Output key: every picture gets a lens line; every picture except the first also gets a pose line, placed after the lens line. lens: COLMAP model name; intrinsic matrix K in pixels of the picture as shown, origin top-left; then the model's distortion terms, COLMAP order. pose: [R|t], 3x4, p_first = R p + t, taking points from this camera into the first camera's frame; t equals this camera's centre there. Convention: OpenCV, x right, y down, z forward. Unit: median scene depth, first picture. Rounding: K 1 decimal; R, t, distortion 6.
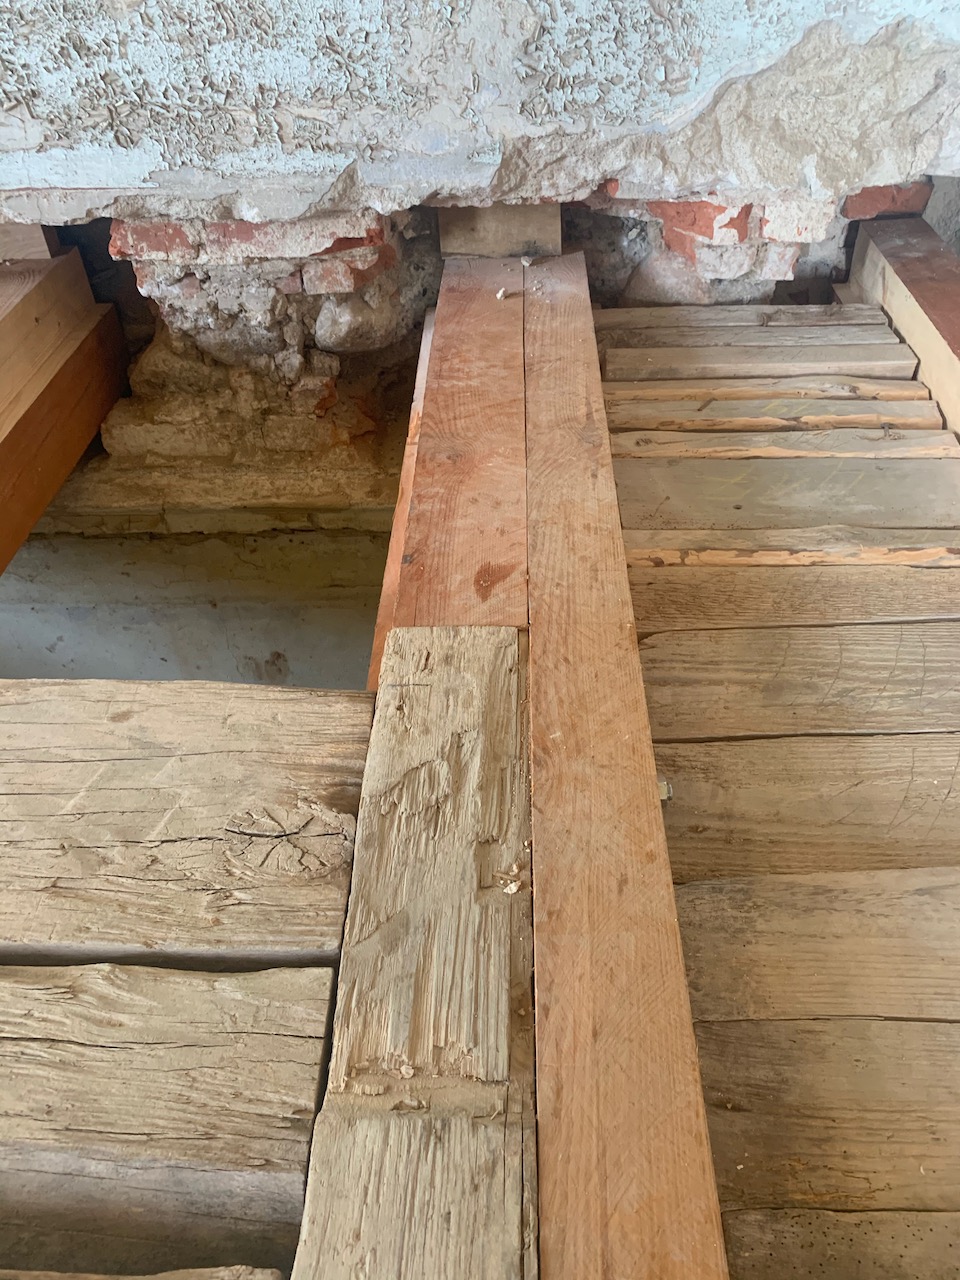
lens RADIAL K [[975.2, 0, 482.5], [0, 975.2, 626.8], [0, 0, 1]] dist [0.027496, -0.030427]
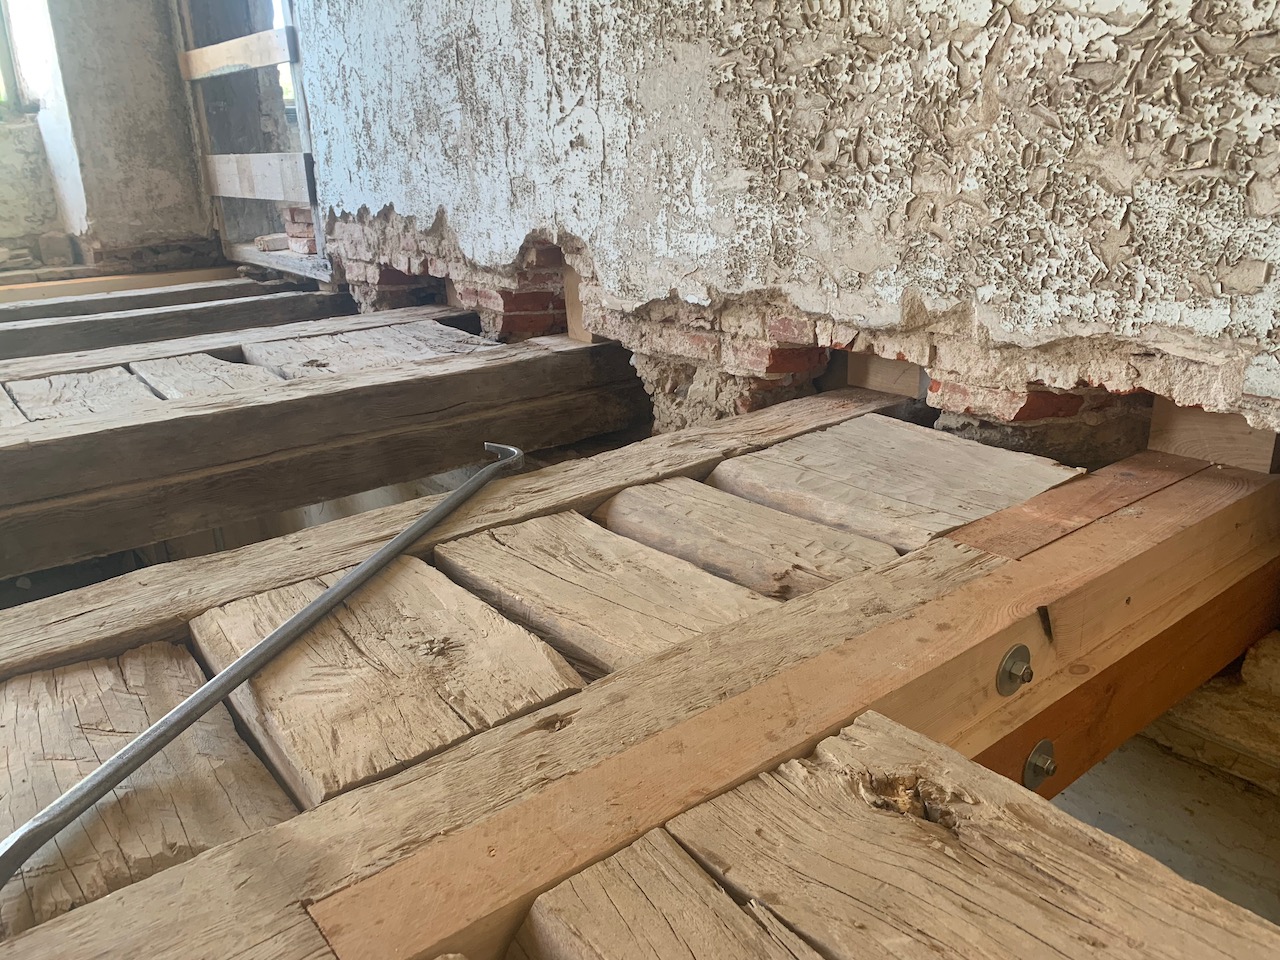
lens RADIAL K [[975.2, 0, 632.4], [0, 975.2, 480.1], [0, 0, 1]] dist [0.027496, -0.030427]
pose [[0.651777, 0.261574, -0.711875, -0.212357], [-0.490334, 0.861417, -0.132417, 0.071819], [0.578584, 0.435363, 0.689710, -0.006337]]
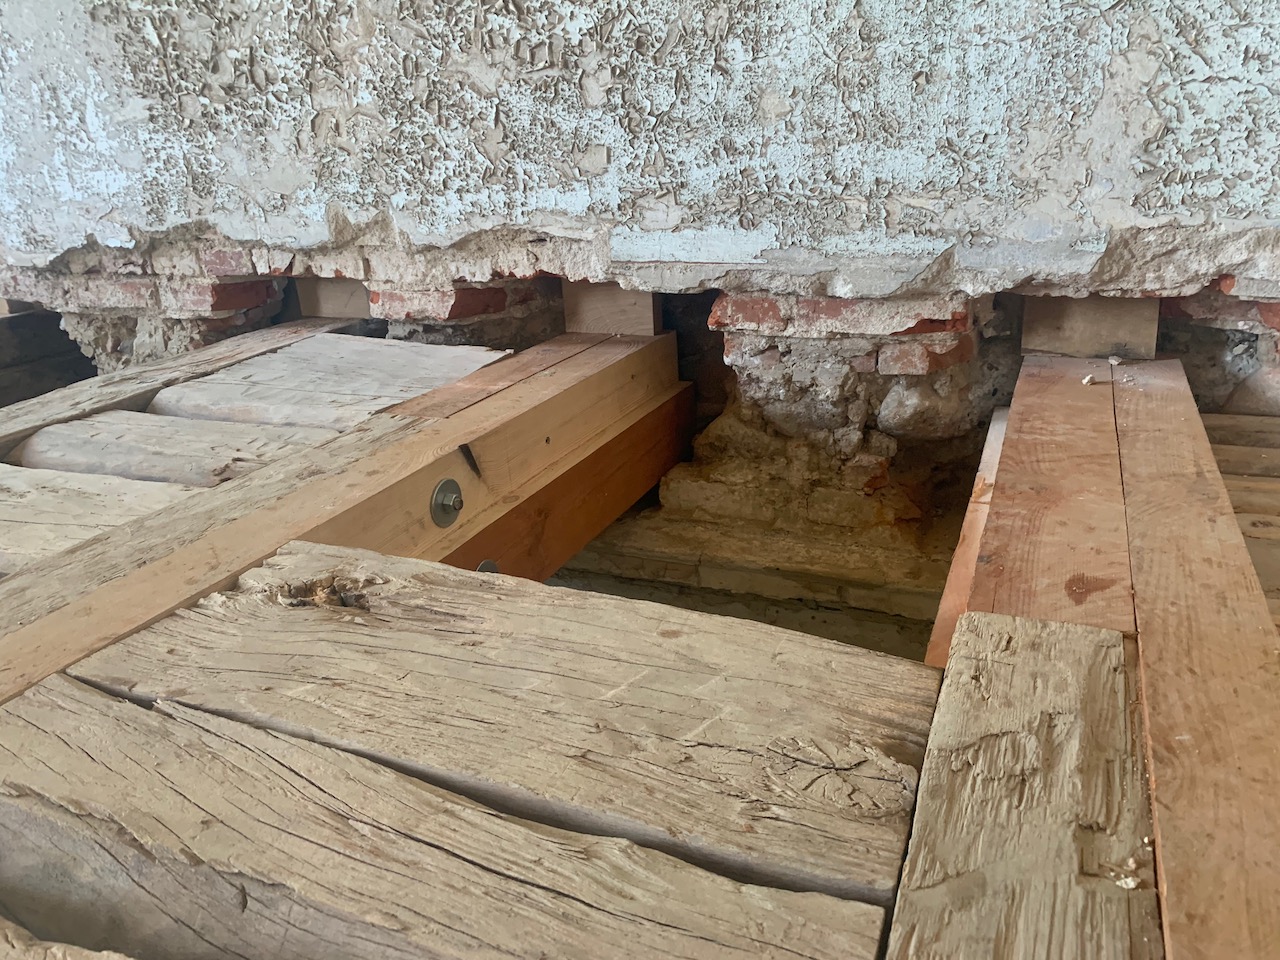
lens RADIAL K [[975.2, 0, 640.5], [0, 975.2, 489.9], [0, 0, 1]] dist [0.027496, -0.030427]
pose [[0.932010, 0.117223, -0.342952, -0.055515], [-0.223945, 0.930260, -0.290628, 0.163371], [0.284966, 0.347671, 0.893263, 0.054597]]
